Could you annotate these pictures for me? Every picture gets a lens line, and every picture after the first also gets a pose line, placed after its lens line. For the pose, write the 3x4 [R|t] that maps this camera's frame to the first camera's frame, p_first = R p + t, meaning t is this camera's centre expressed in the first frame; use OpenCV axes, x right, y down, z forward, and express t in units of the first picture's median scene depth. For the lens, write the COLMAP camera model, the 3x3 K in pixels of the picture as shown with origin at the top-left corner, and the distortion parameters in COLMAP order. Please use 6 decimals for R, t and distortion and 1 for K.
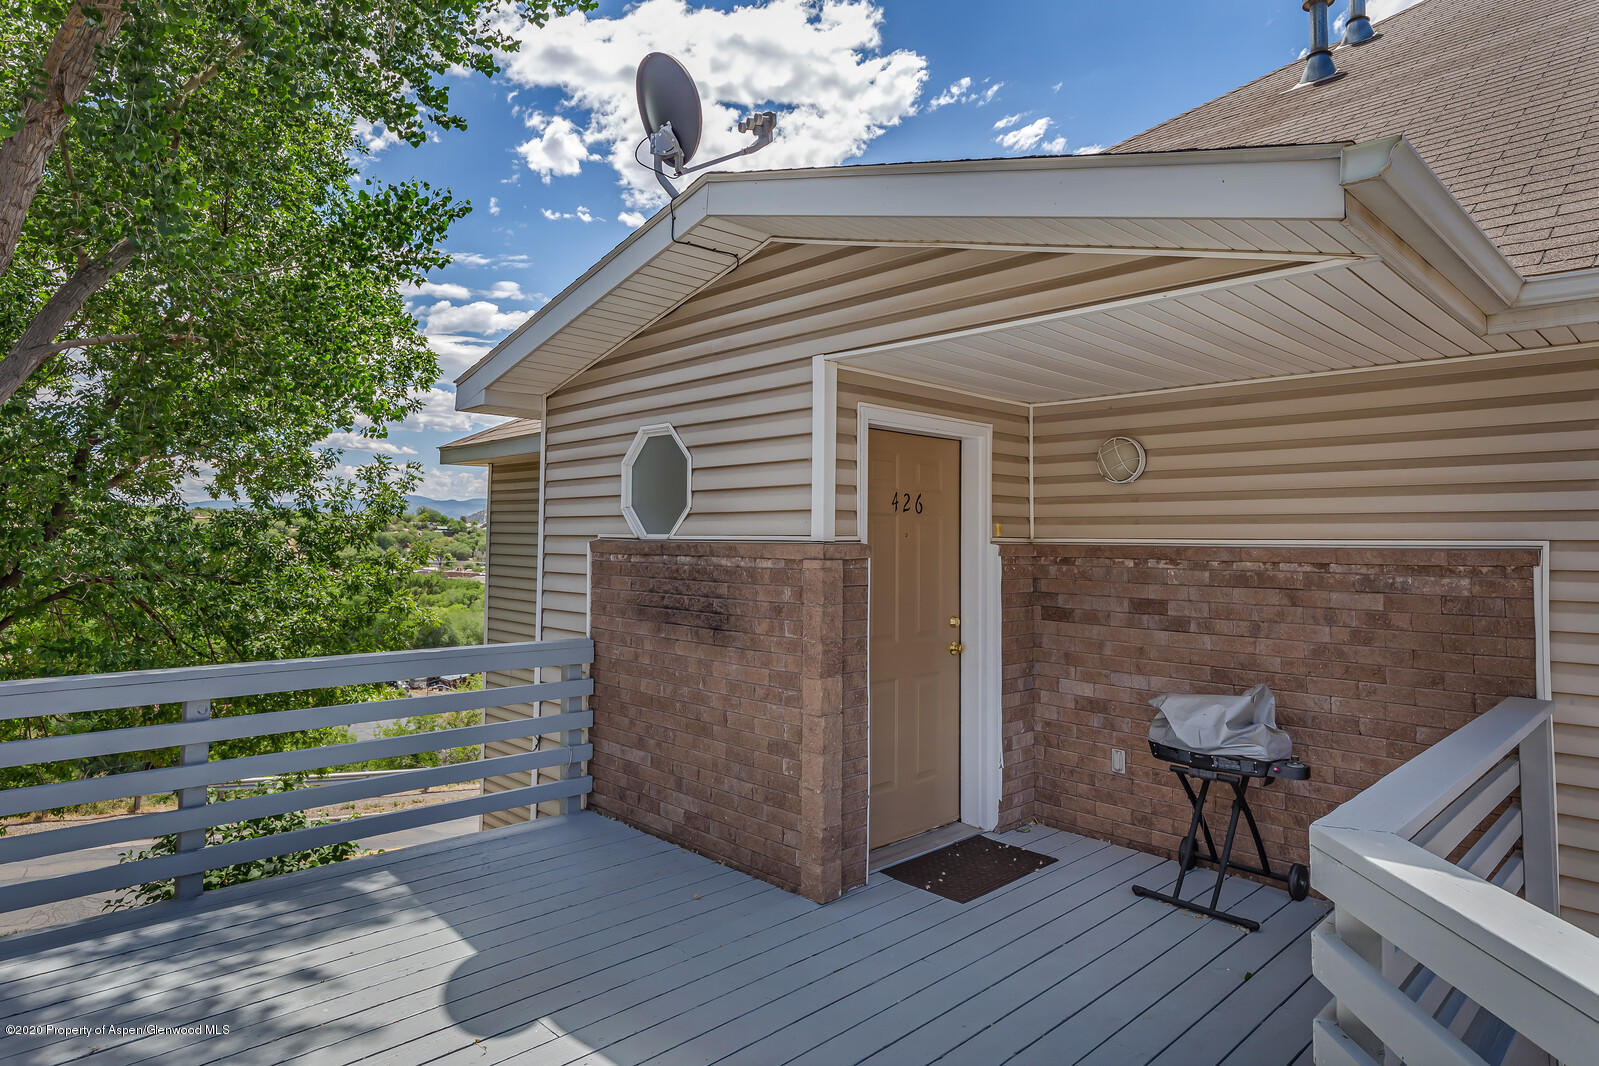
lens RADIAL K [[916.9, 0, 800.3], [0, 916.9, 482.6], [0, 0, 1]] dist [0.002738, -0.001239]
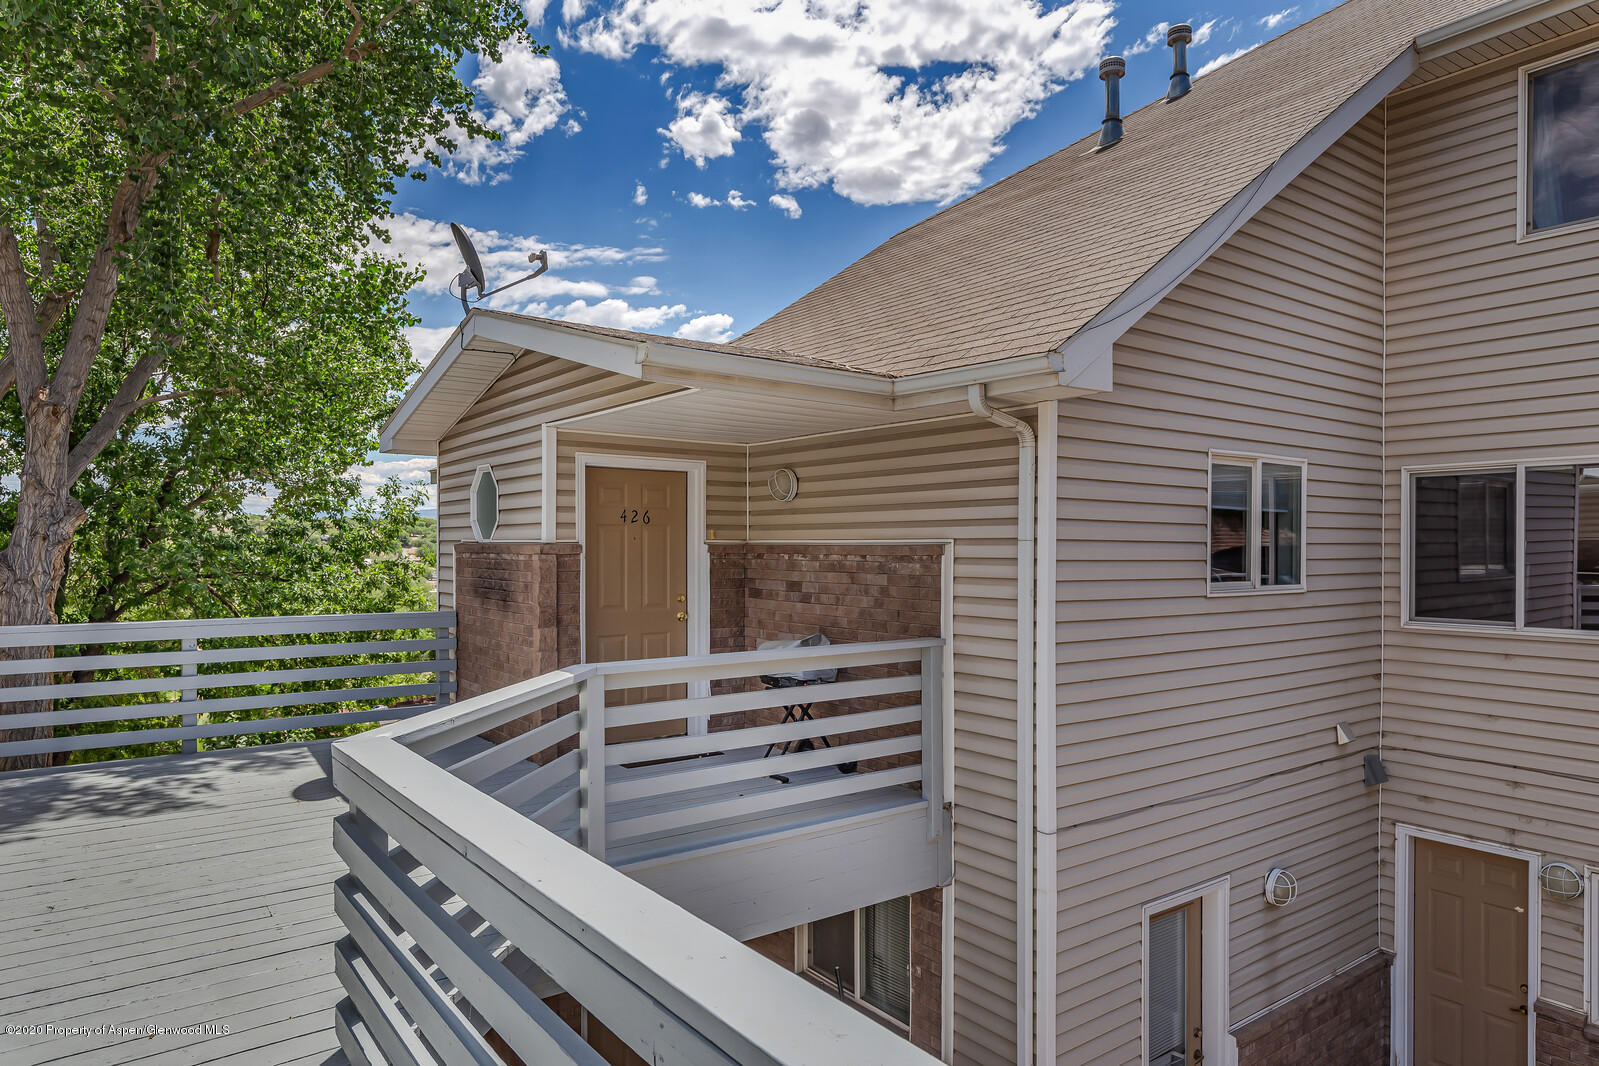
lens RADIAL K [[993.0, 0, 799.5], [0, 993.0, 533.0], [0, 0, 1]] dist [-0.006949, -0.001244]
pose [[0.991082, -0.008007, -0.133012, 0.603468], [0.014553, 0.998726, 0.048316, -0.025406], [0.132456, -0.049820, 0.989936, -0.556449]]
